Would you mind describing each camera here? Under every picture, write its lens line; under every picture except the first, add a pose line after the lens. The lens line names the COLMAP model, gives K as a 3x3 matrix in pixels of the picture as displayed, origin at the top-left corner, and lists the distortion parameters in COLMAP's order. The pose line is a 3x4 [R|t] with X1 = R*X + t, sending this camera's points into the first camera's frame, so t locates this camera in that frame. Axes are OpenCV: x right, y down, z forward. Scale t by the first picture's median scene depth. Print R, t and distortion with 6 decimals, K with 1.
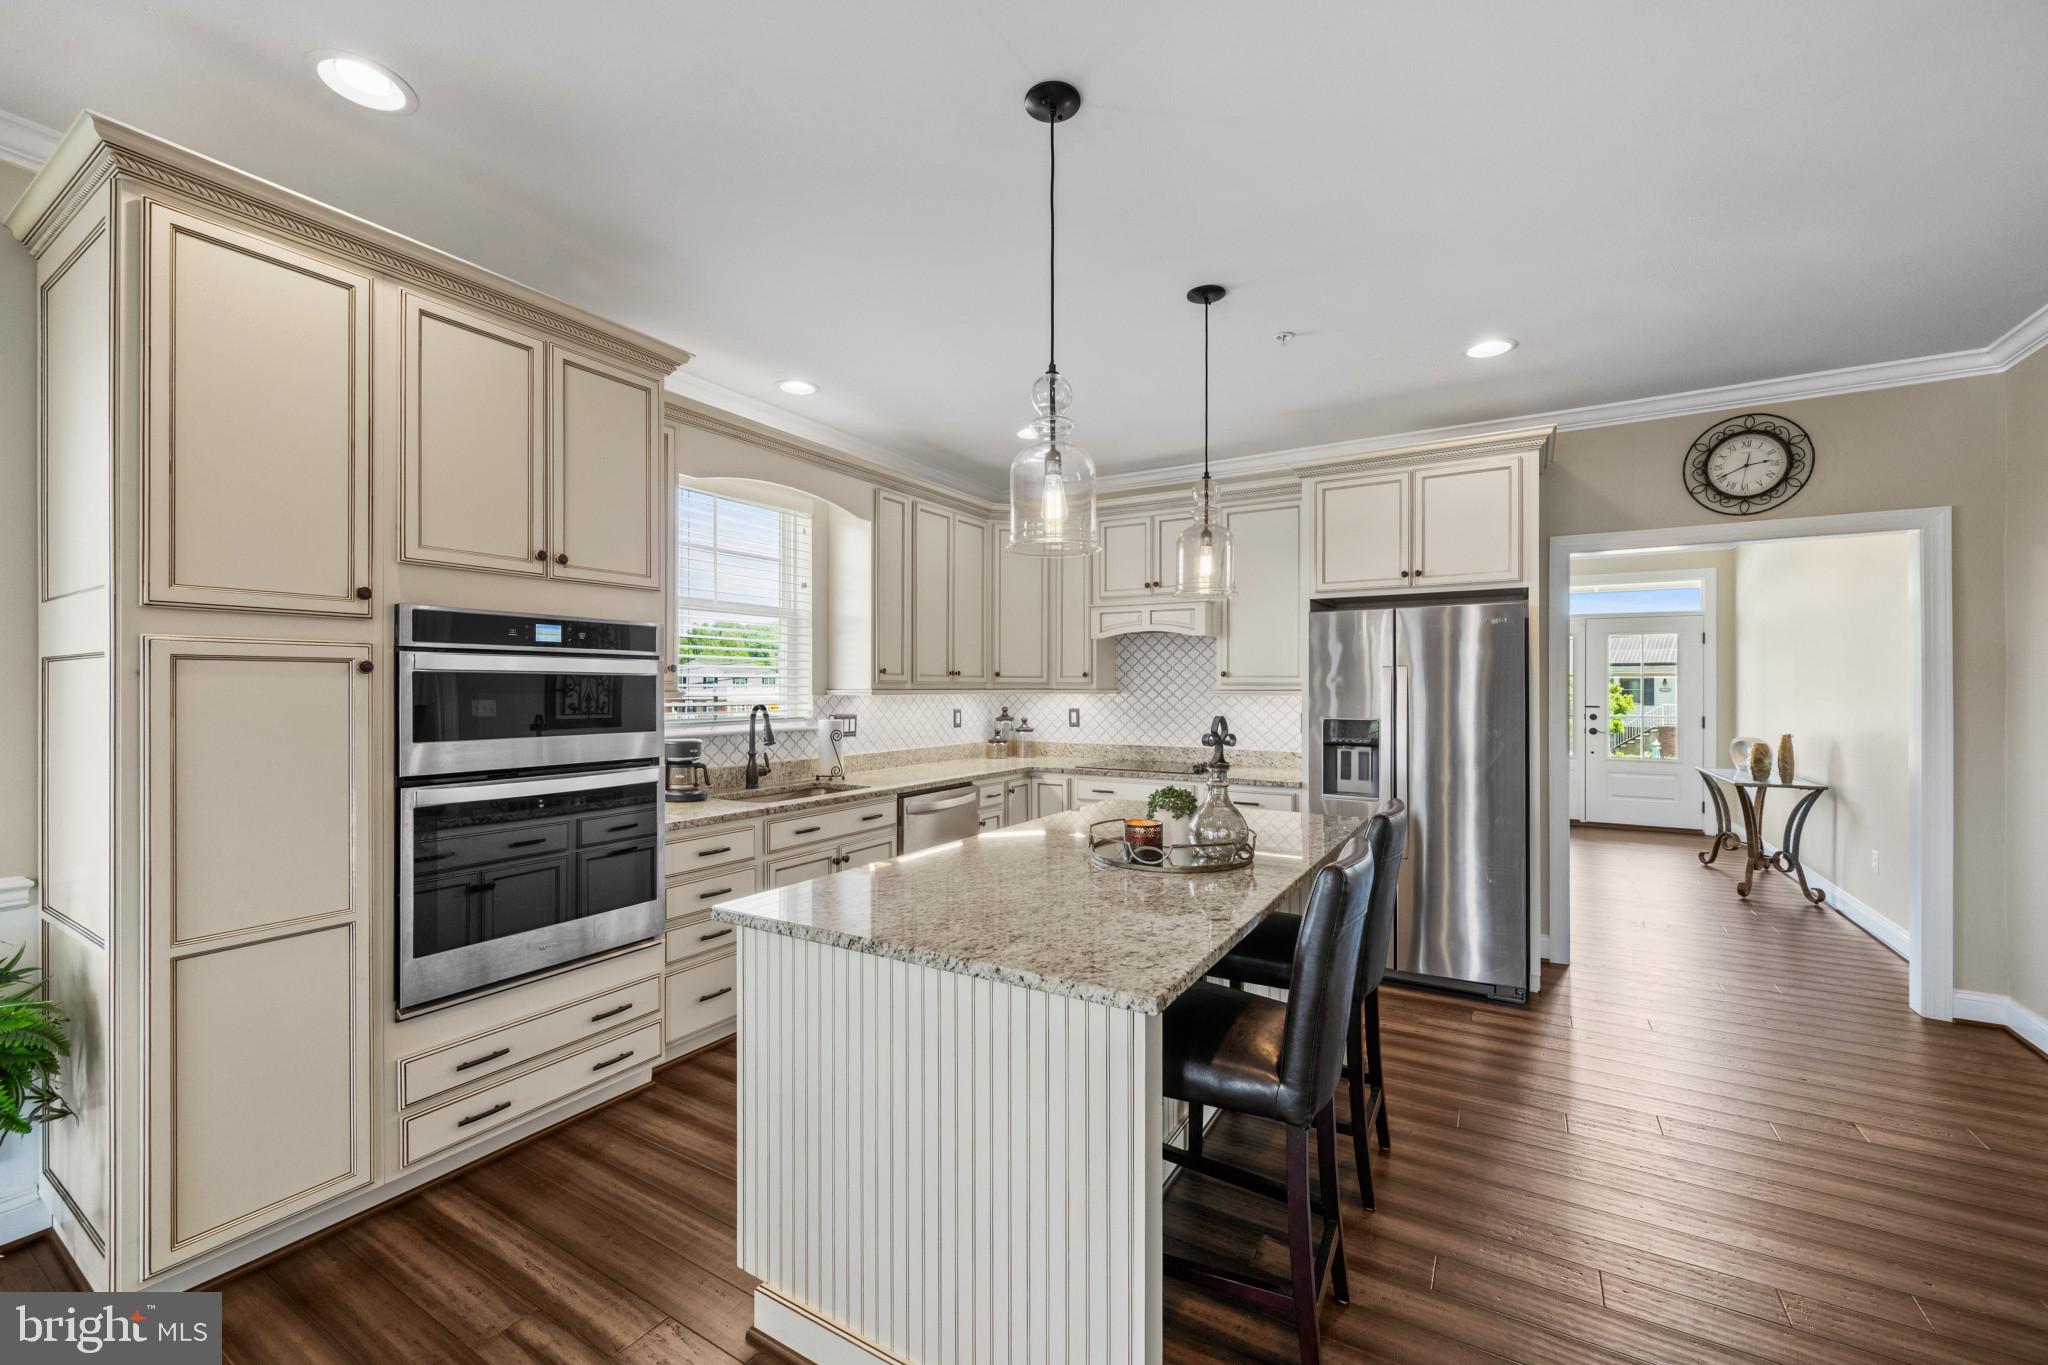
lens RADIAL K [[810.1, 0, 1025.1], [0, 810.1, 689.1], [0, 0, 1]] dist [-0.000854, -0.000102]
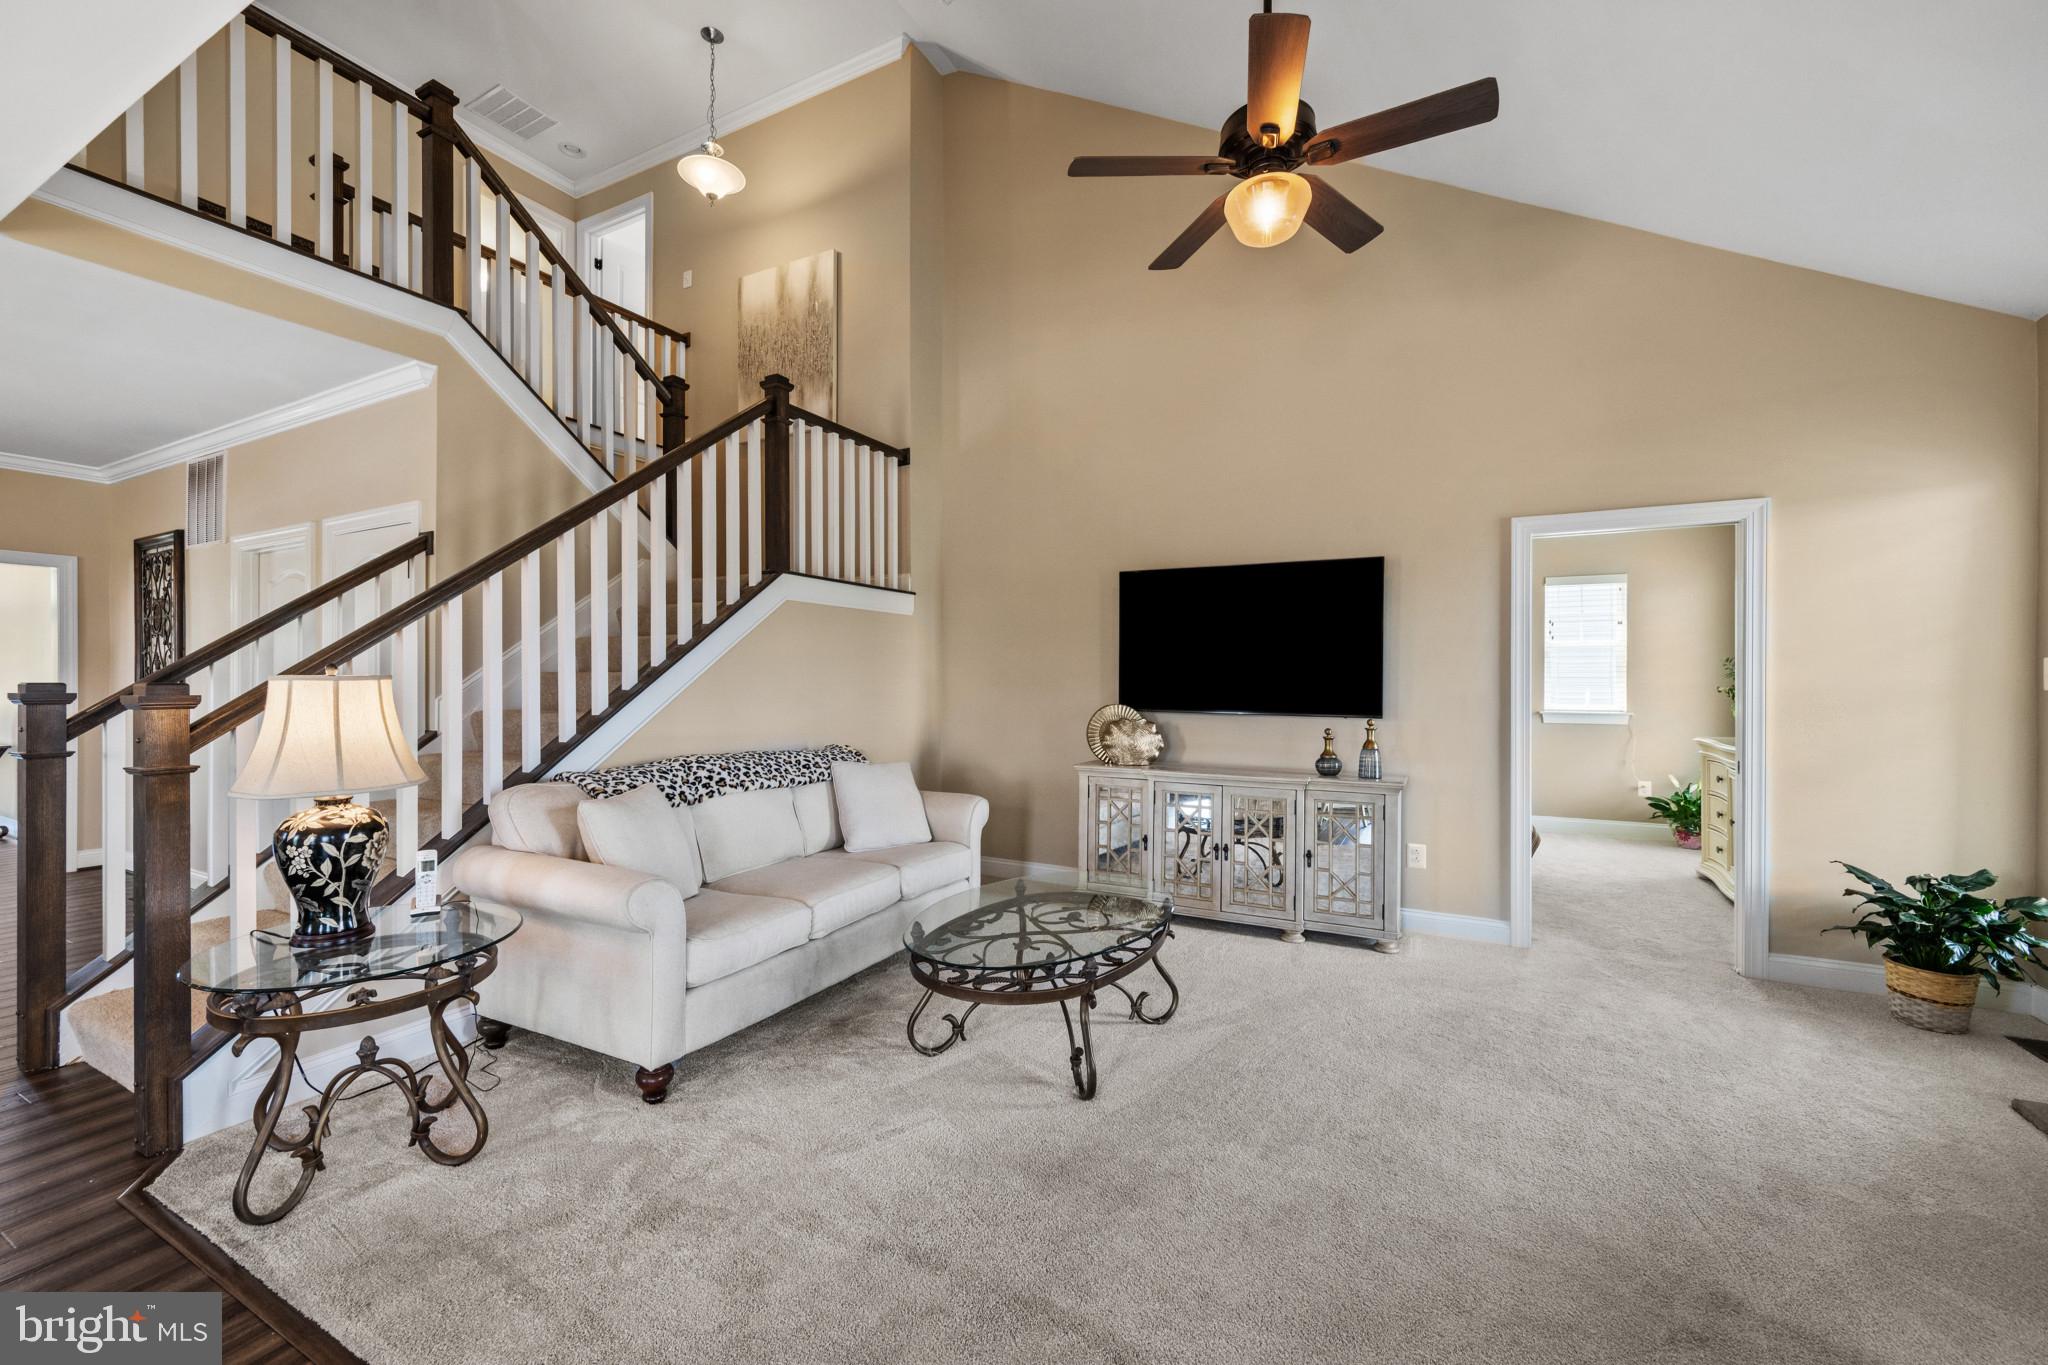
lens RADIAL K [[810.1, 0, 1025.1], [0, 810.1, 689.1], [0, 0, 1]] dist [-0.000854, -0.000102]
pose [[-0.056668, -0.008877, 0.998354, -0.487552], [-0.002612, 0.999958, 0.008743, 0.018405], [-0.998390, -0.002113, -0.056689, -0.668657]]
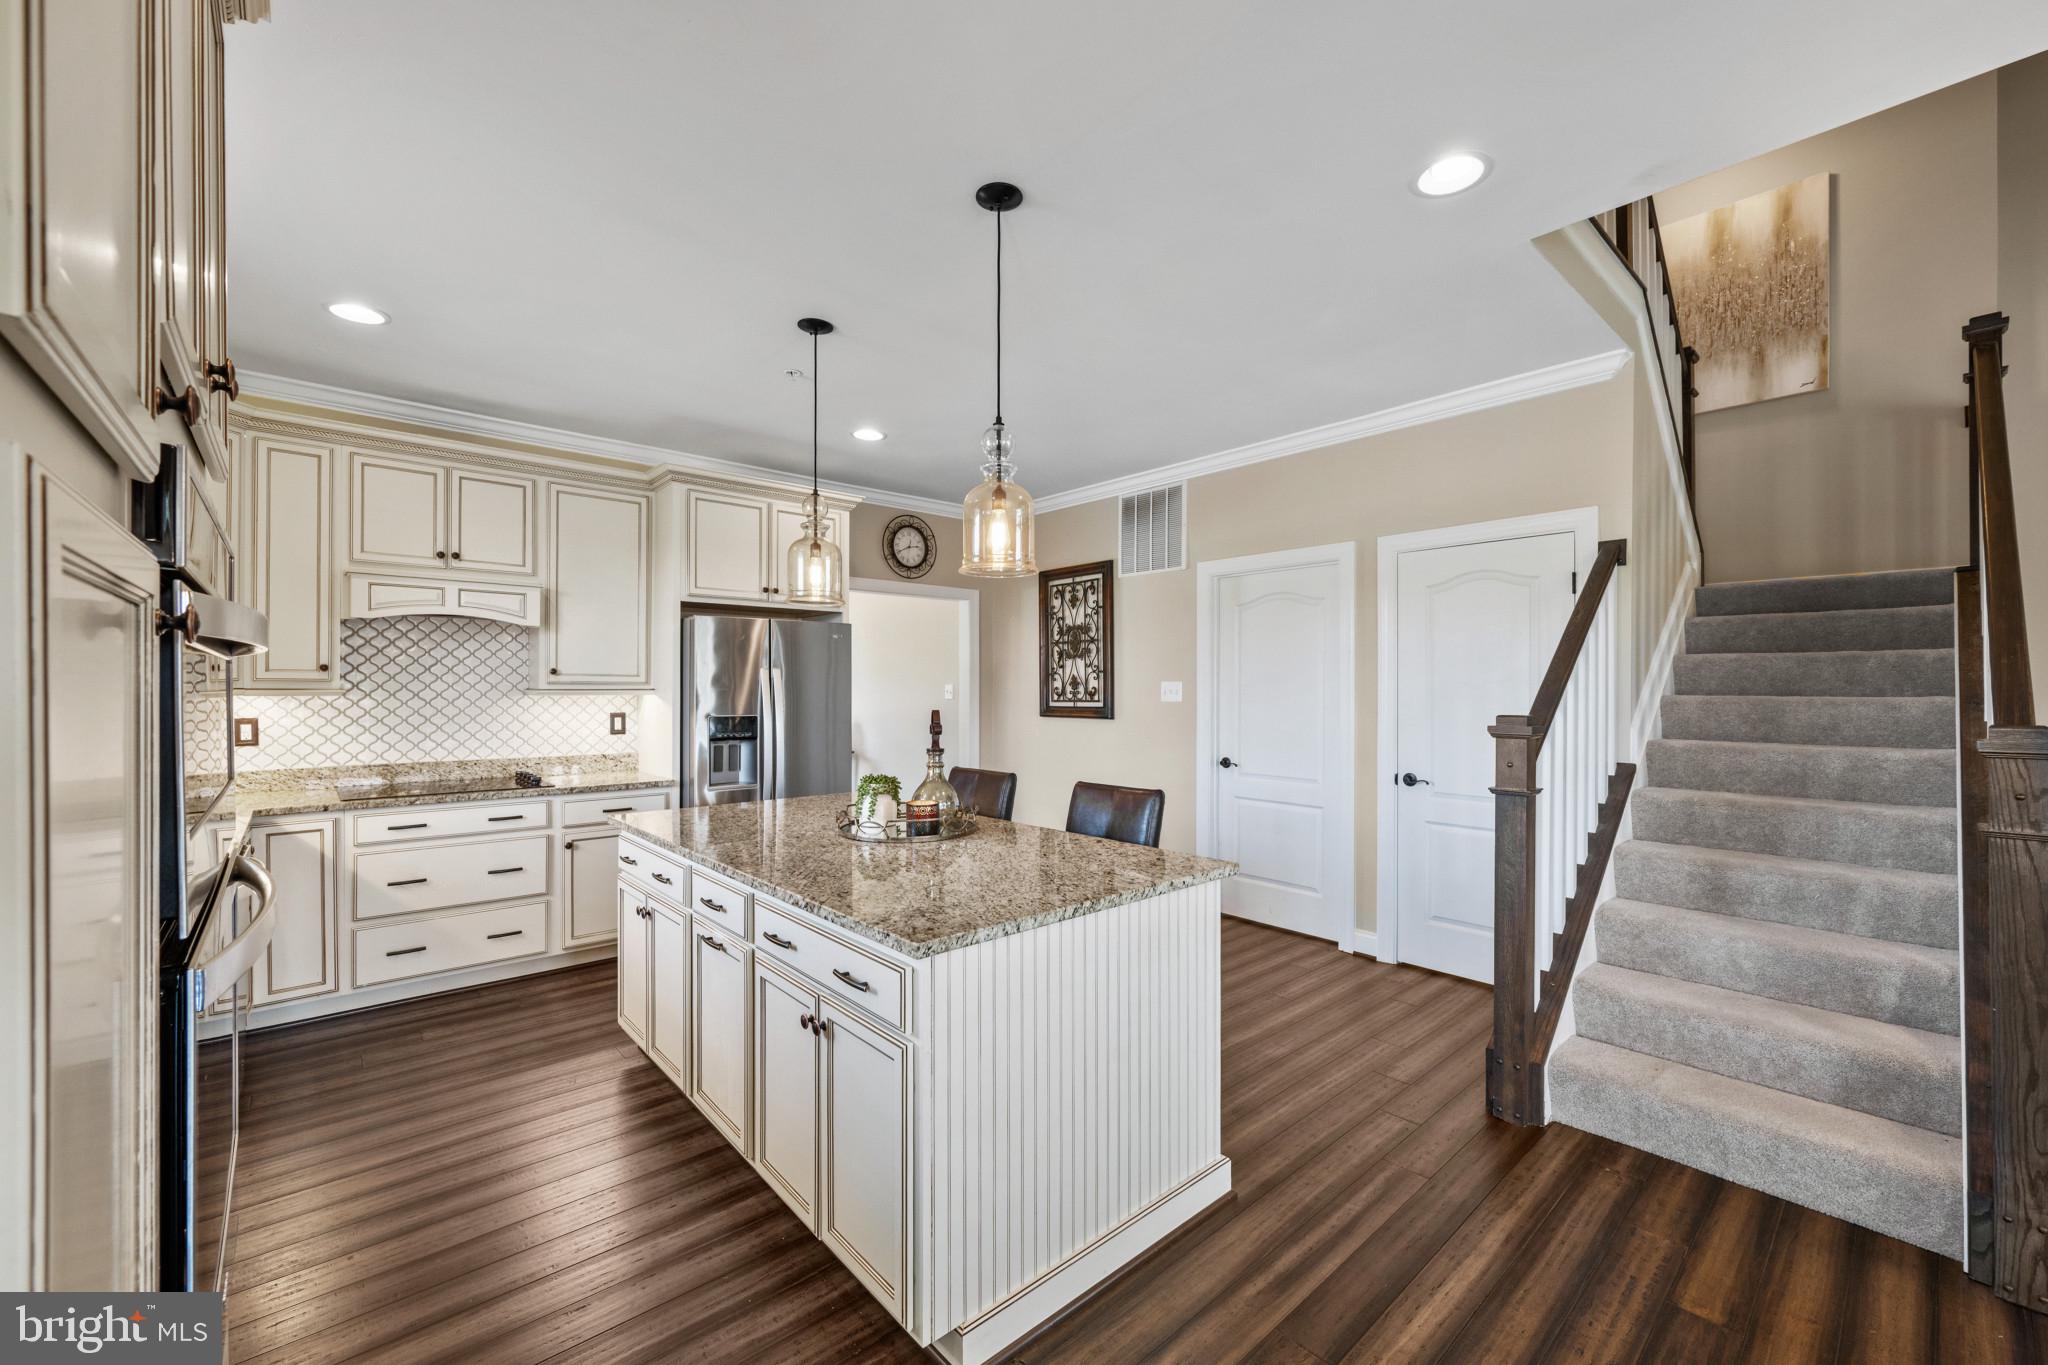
lens RADIAL K [[810.1, 0, 1025.1], [0, 810.1, 689.1], [0, 0, 1]] dist [-0.000854, -0.000102]
pose [[0.302558, -0.001838, 0.953129, -0.496691], [0.001005, 0.999998, 0.001609, -0.000238], [-0.953130, 0.000471, 0.302559, 0.272215]]
